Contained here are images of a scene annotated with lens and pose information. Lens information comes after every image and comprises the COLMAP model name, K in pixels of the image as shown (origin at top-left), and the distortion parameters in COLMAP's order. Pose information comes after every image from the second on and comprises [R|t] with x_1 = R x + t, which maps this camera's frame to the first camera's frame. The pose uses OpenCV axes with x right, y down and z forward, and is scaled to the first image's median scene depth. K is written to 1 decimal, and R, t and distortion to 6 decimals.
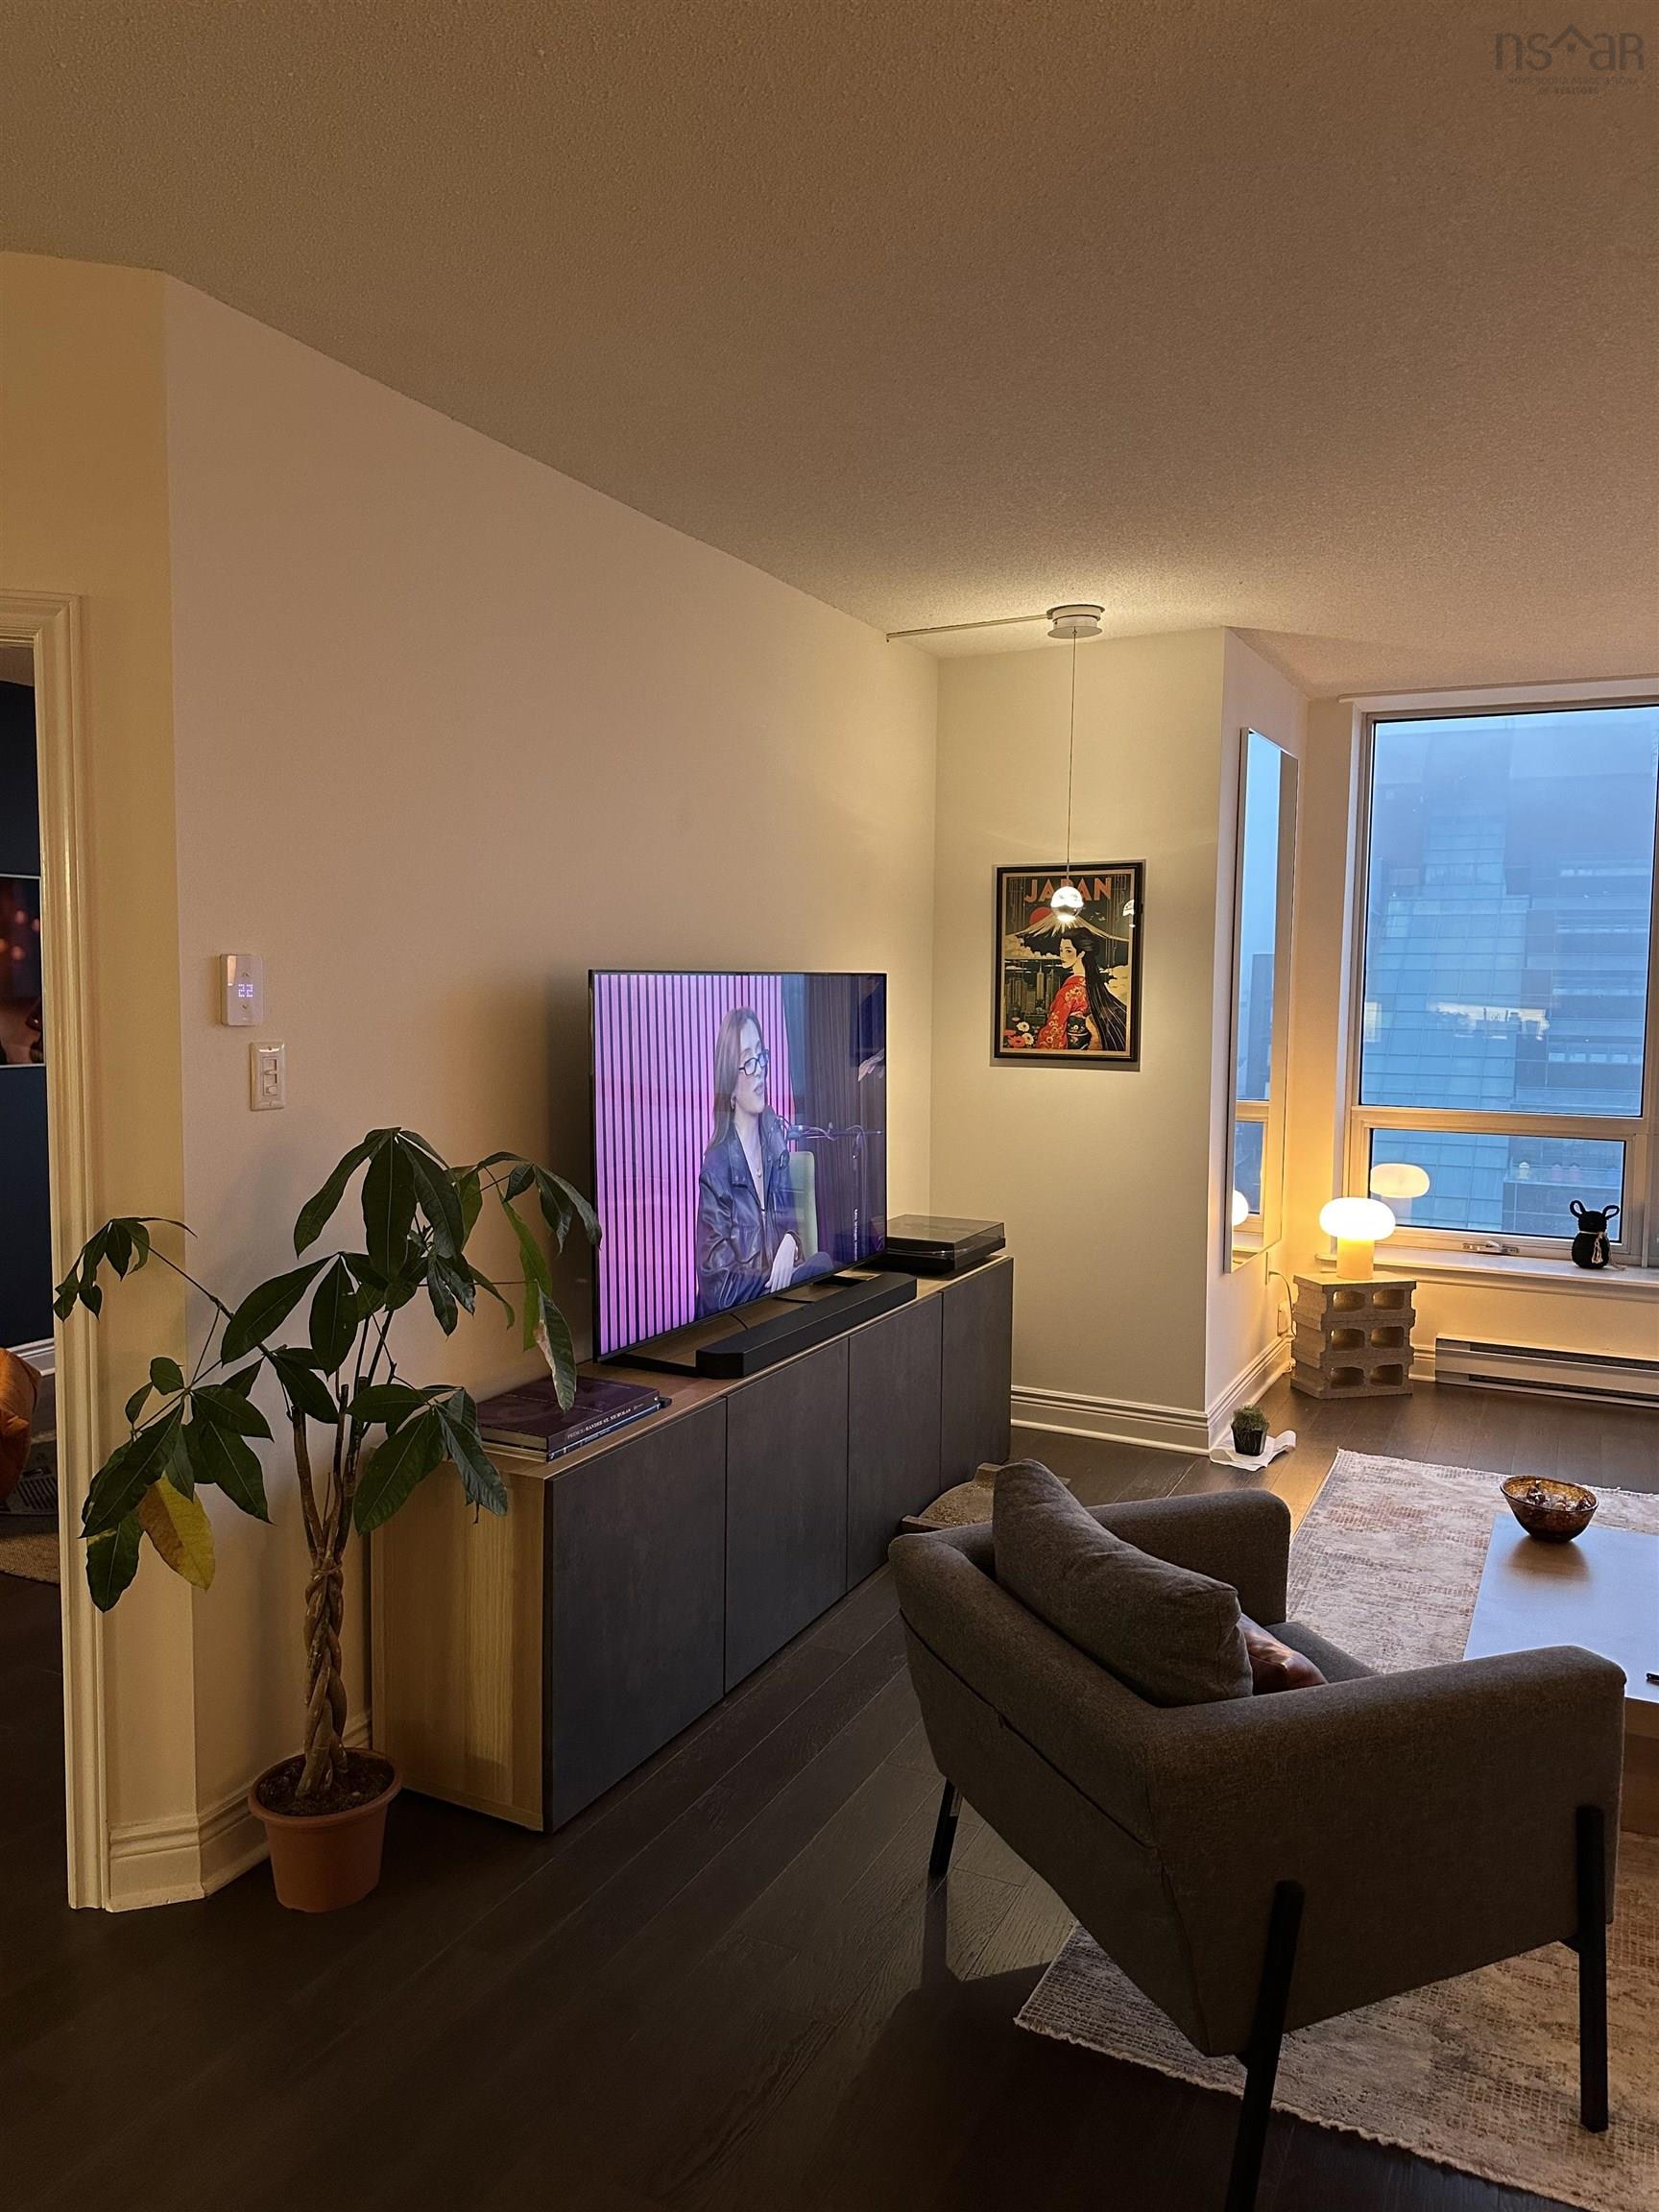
lens RADIAL K [[1559.1, 0, 831.4], [0, 1559.1, 1102.1], [0, 0, 1]] dist [0.041831, -0.051915]
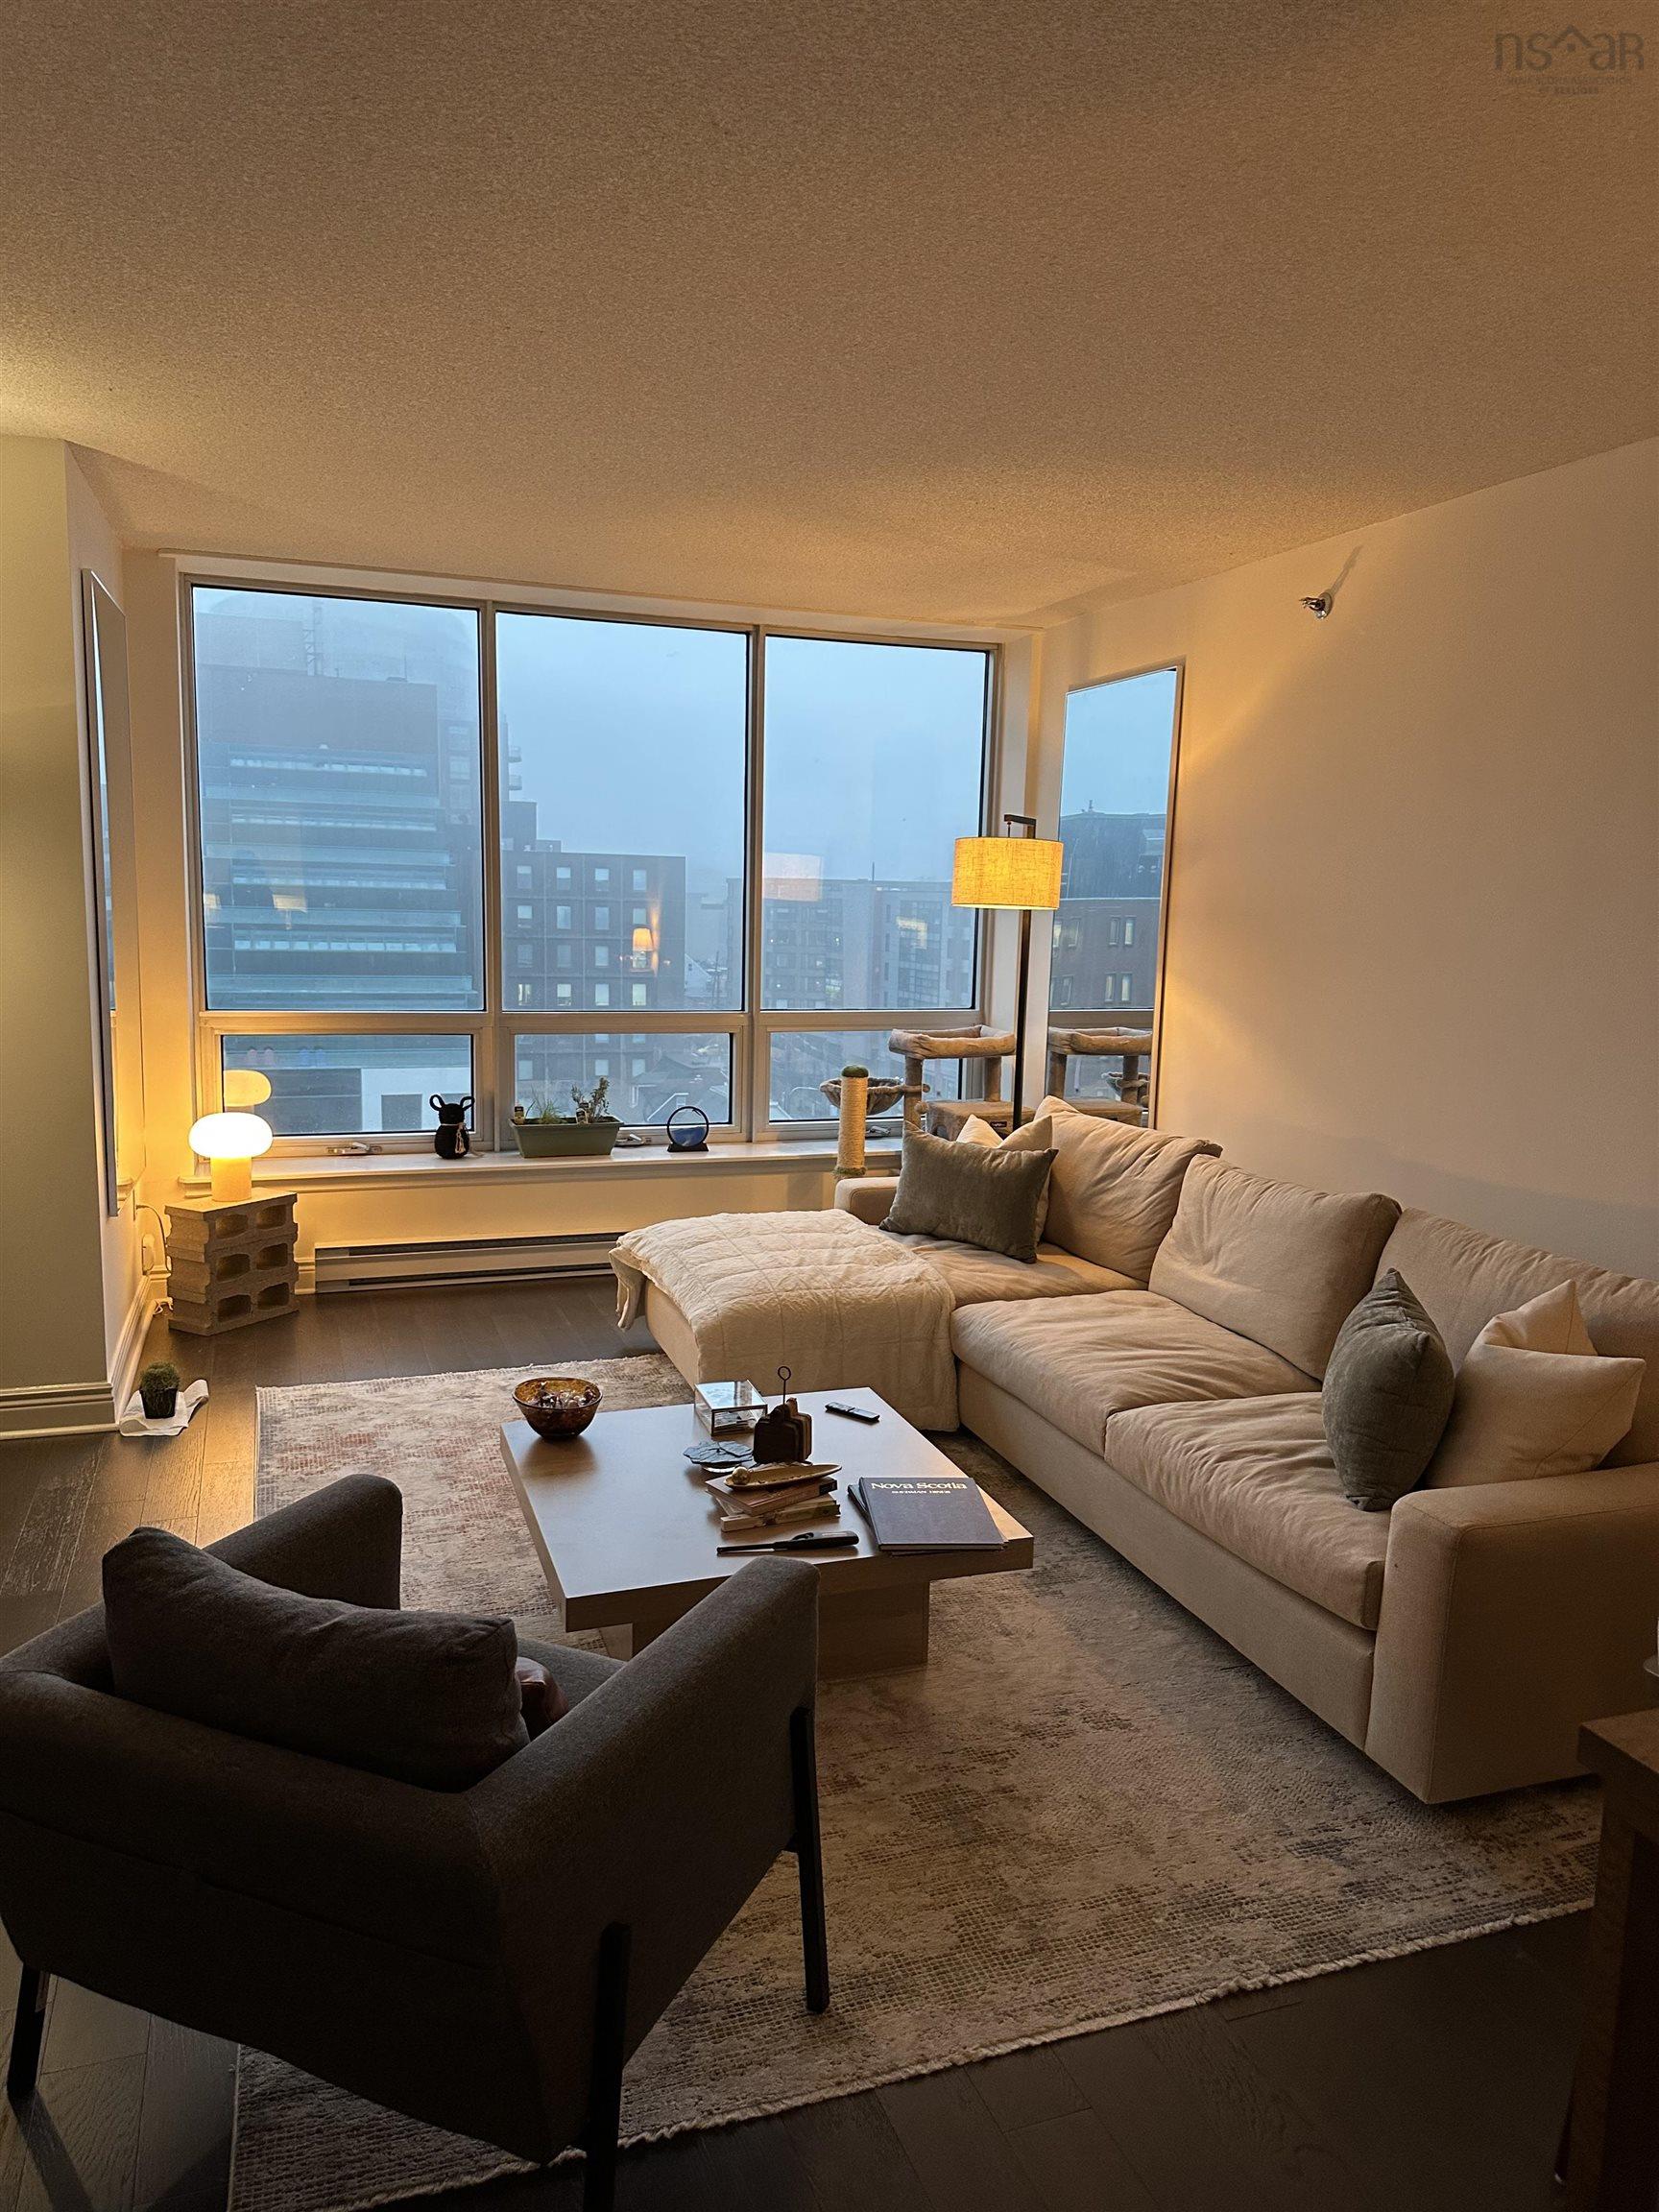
lens RADIAL K [[1559.1, 0, 834.8], [0, 1559.1, 1096.1], [0, 0, 1]] dist [0.041831, -0.051915]
pose [[0.699110, -0.089748, 0.709360, -0.077022], [0.042090, 0.995536, 0.084473, -0.012884], [-0.713775, -0.029199, 0.699767, 0.116535]]
